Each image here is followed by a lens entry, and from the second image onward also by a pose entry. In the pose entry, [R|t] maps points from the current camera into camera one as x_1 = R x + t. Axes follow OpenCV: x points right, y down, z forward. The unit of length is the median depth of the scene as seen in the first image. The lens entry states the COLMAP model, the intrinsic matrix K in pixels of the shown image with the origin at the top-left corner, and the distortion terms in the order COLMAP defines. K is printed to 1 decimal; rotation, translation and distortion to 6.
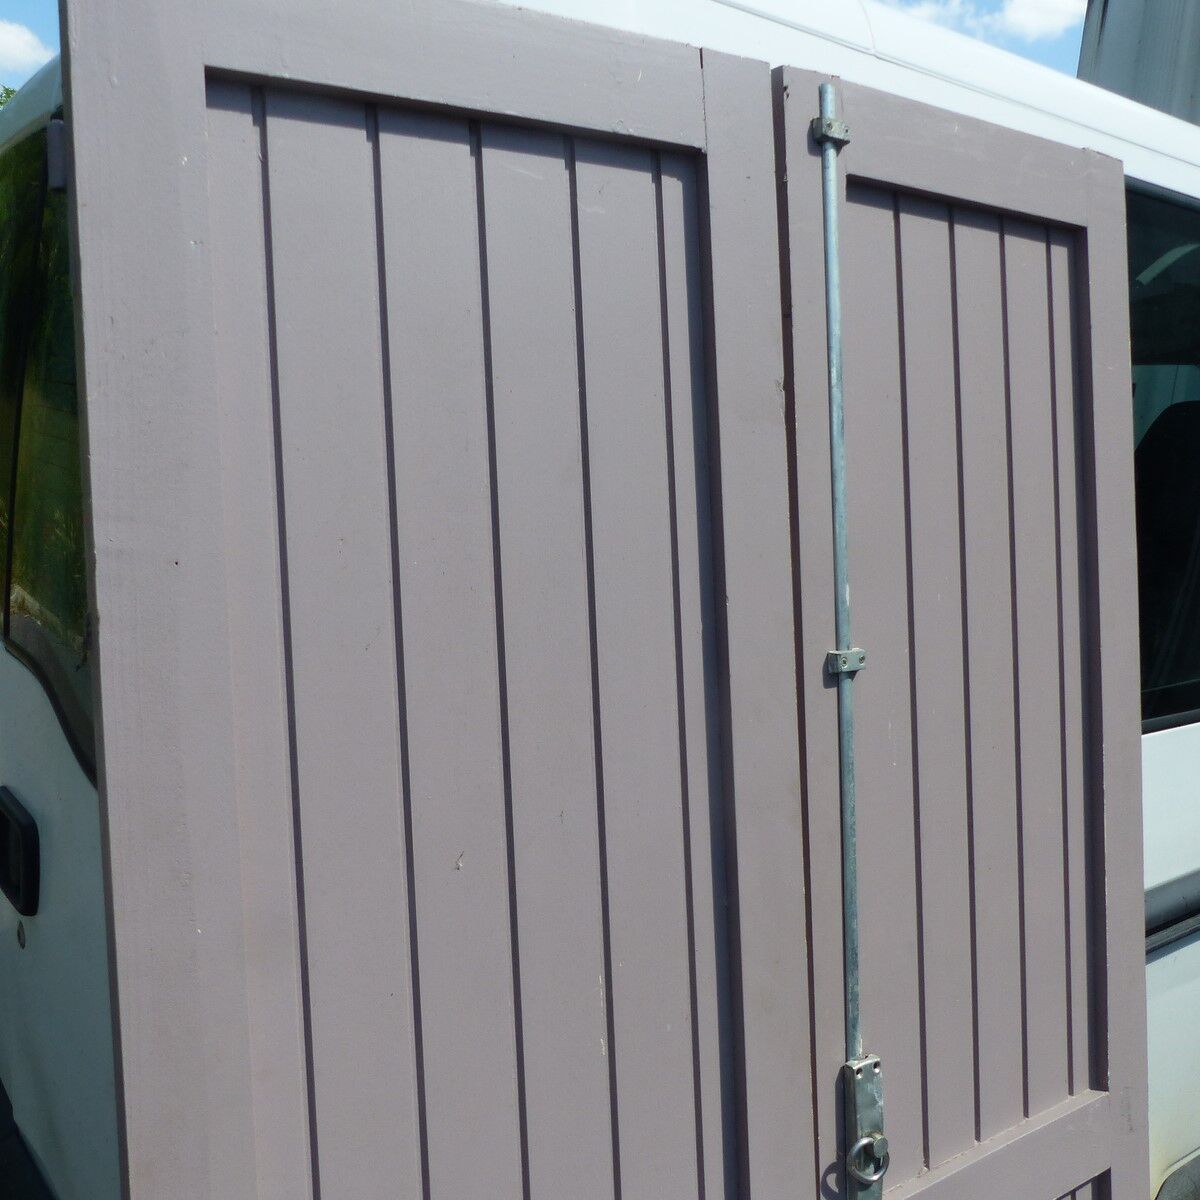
lens RADIAL K [[1217.5, 0, 602.2], [0, 1217.5, 600.6], [0, 0, 1]] dist [-0.018411, 0.000000]
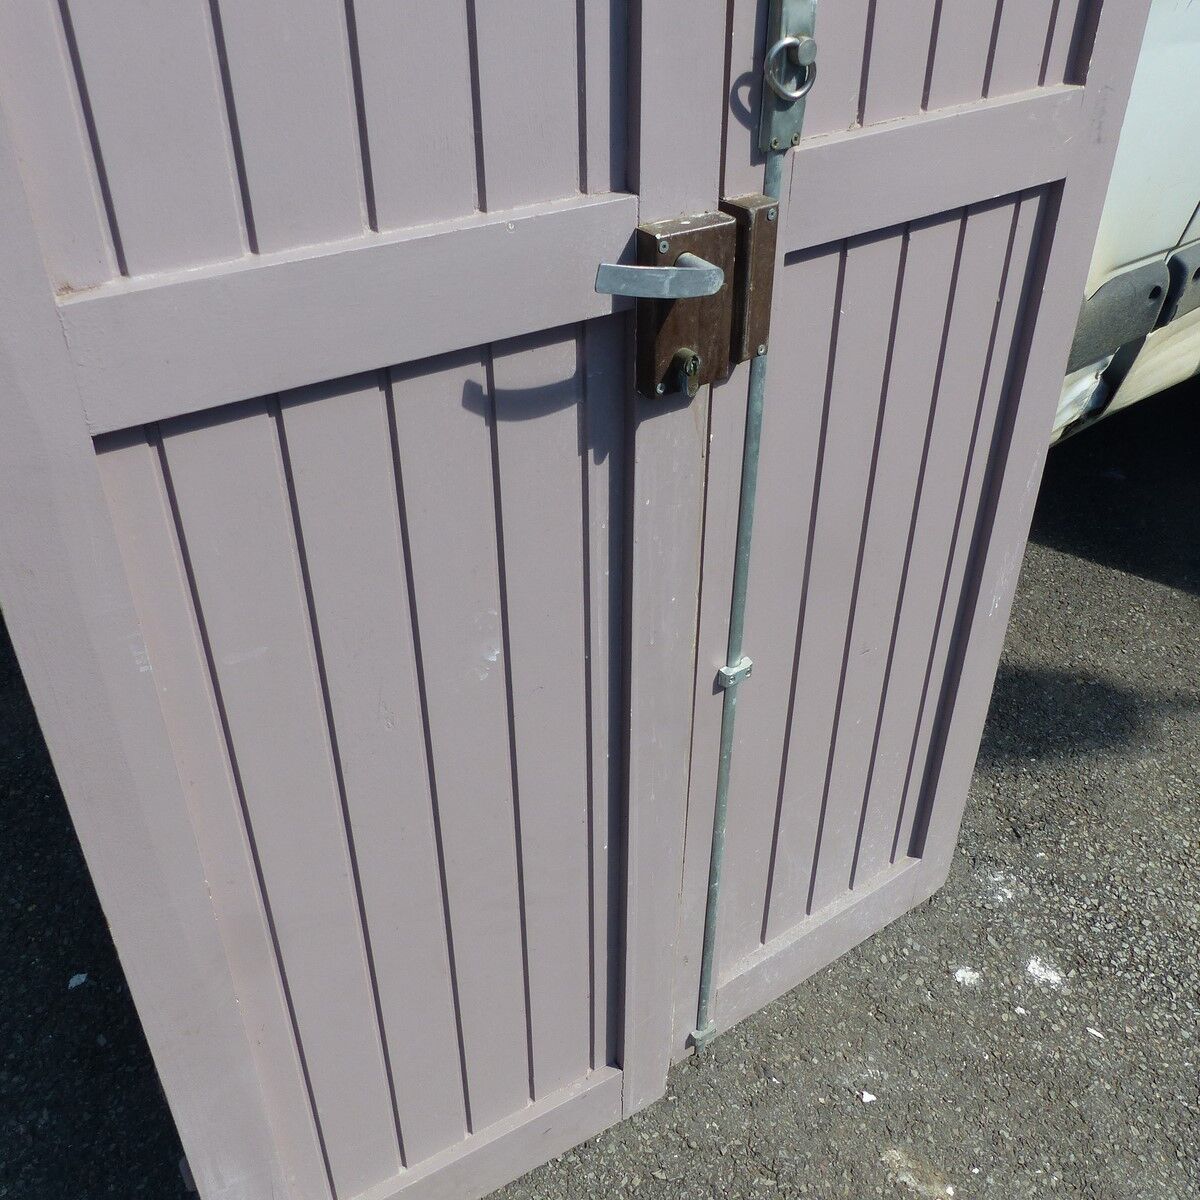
lens RADIAL K [[1217.5, 0, 590.2], [0, 1217.5, 597.3], [0, 0, 1]] dist [-0.018411, 0.000000]
pose [[0.999415, 0.021158, 0.026871, 0.068968], [-0.032248, 0.844669, 0.534316, 0.328508], [-0.011393, -0.534870, 0.844857, 0.114484]]
